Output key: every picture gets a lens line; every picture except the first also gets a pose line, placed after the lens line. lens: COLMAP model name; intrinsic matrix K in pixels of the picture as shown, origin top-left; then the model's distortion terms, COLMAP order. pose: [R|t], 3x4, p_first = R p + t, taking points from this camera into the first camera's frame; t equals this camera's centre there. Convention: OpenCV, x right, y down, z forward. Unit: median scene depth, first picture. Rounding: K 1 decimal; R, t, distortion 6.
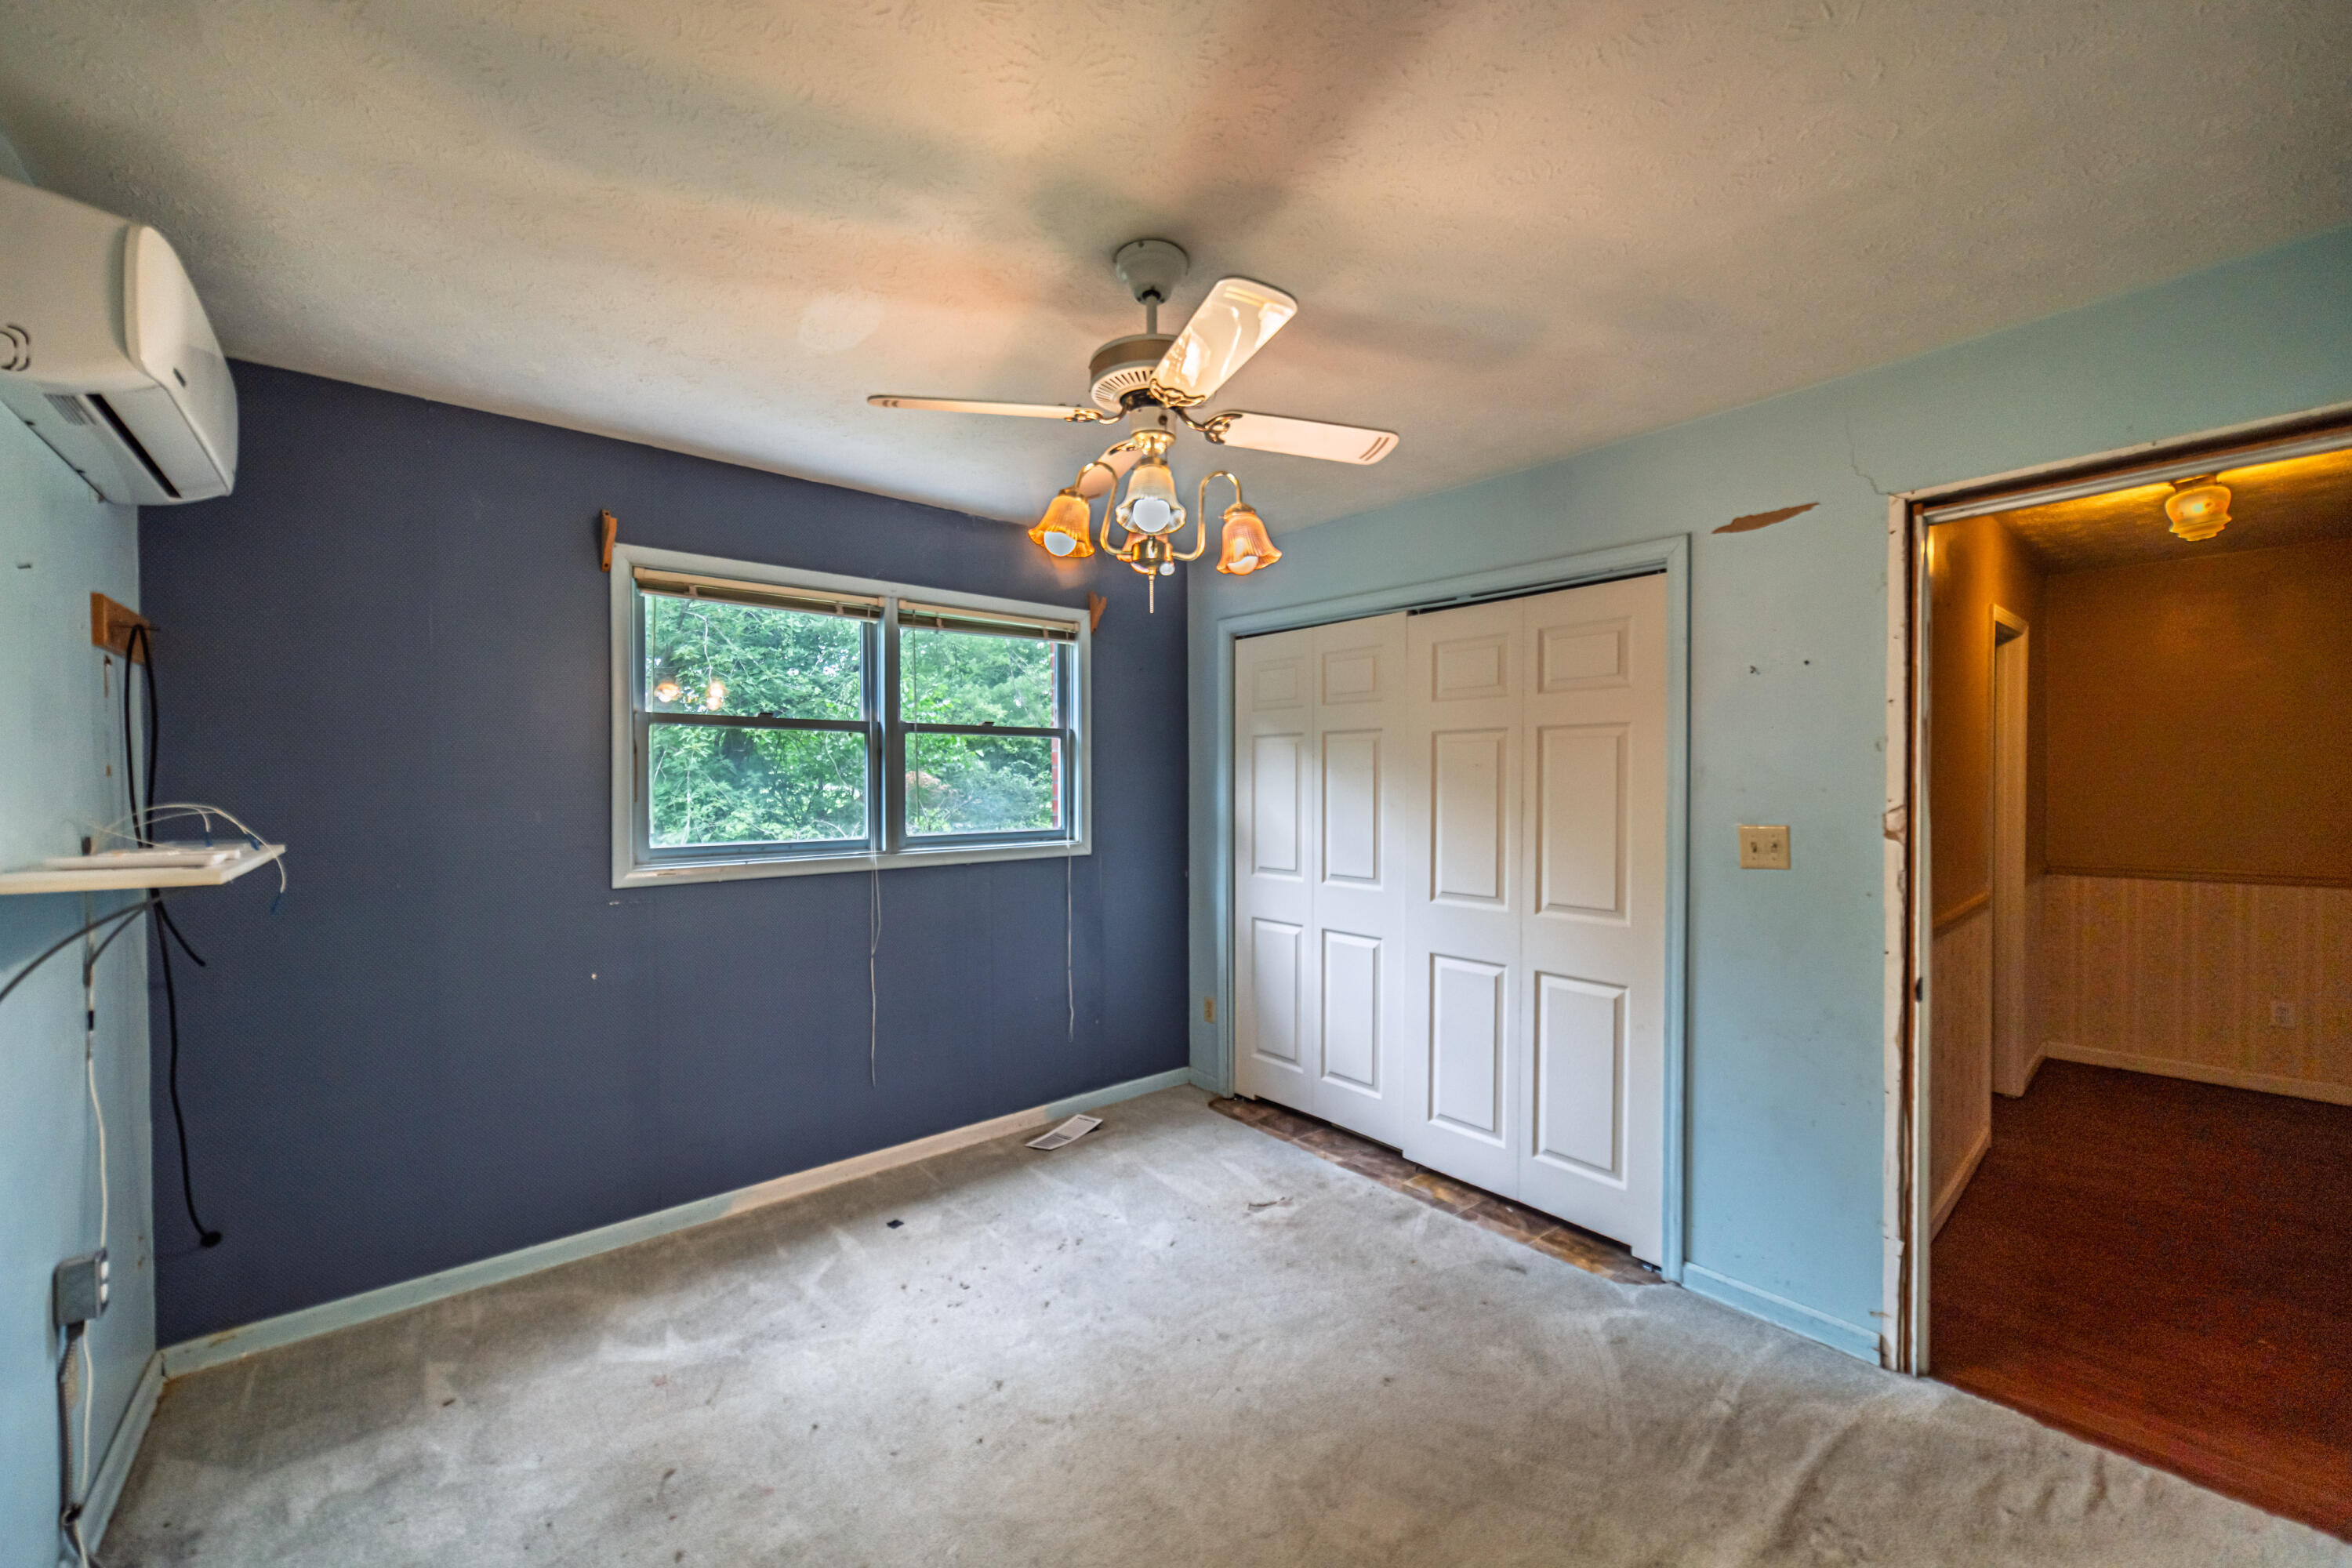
lens RADIAL K [[910.6, 0, 1163.1], [0, 910.6, 793.1], [0, 0, 1]] dist [0.001452, 0.000286]
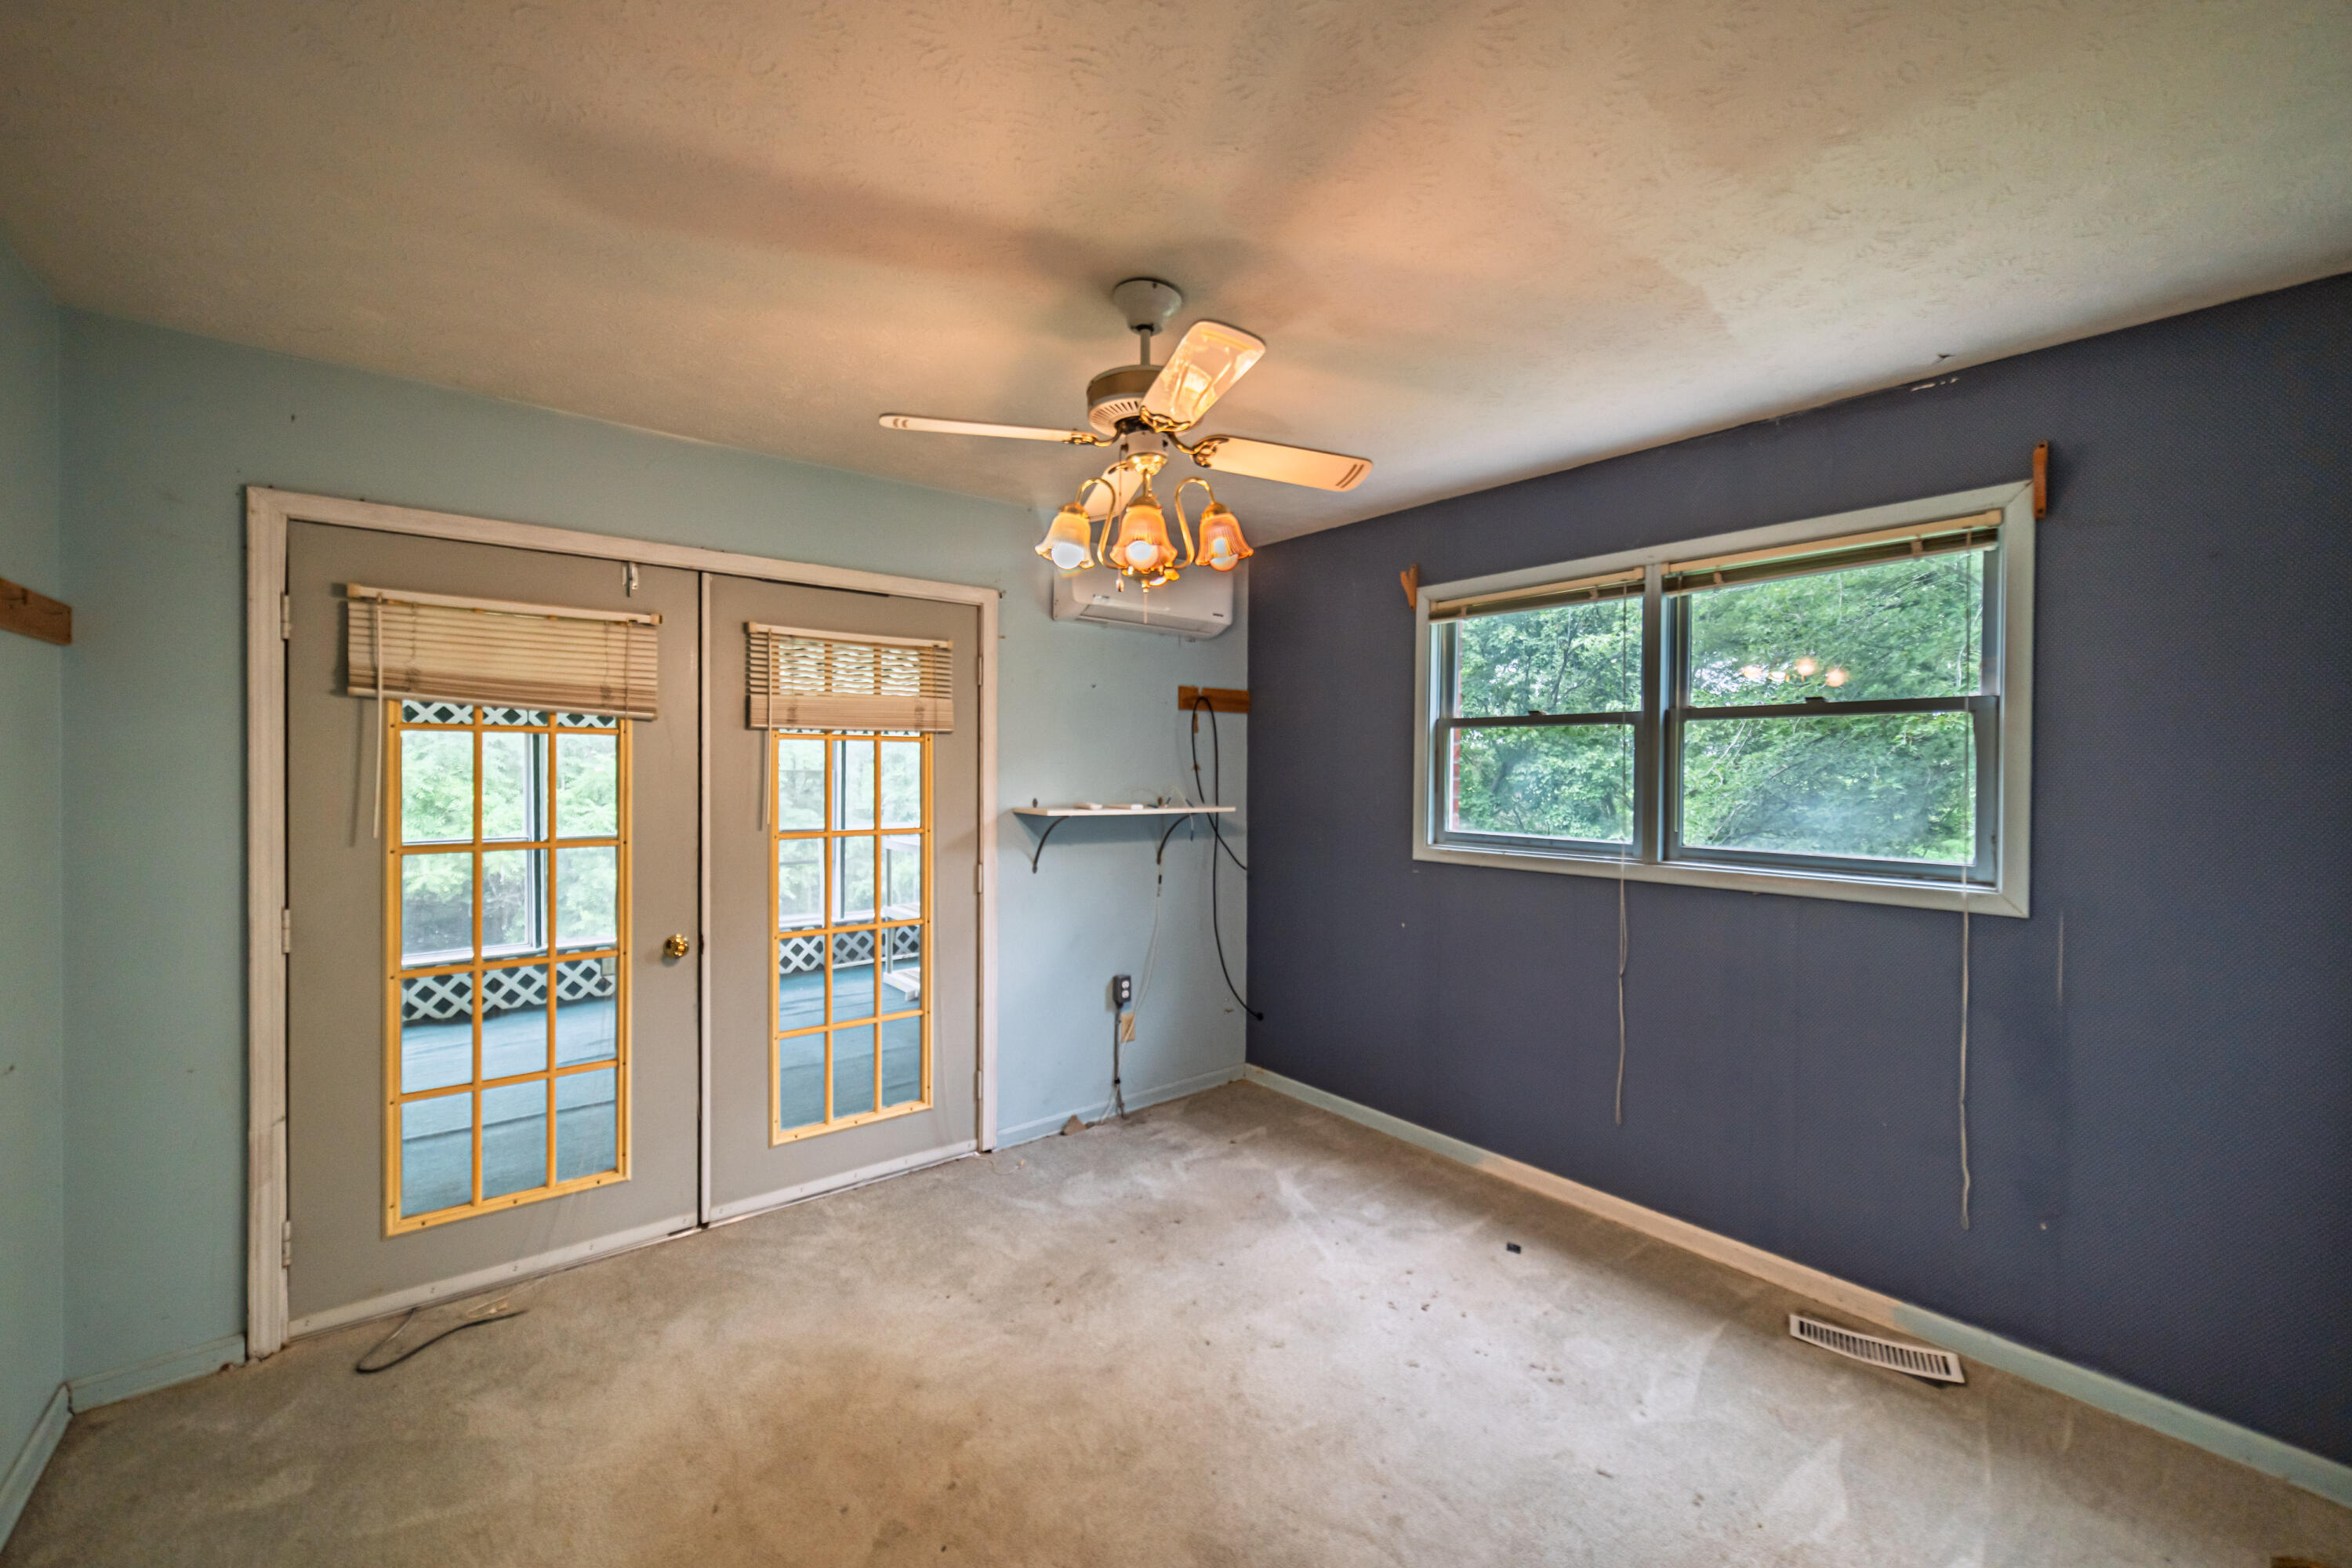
lens RADIAL K [[910.6, 0, 1161.6], [0, 910.6, 769.6], [0, 0, 1]] dist [0.001452, 0.000286]
pose [[-0.019513, 0.004262, -0.999801, 0.603622], [-0.022833, 0.999728, 0.004707, -0.016463], [0.999549, 0.022921, -0.019410, 0.595587]]
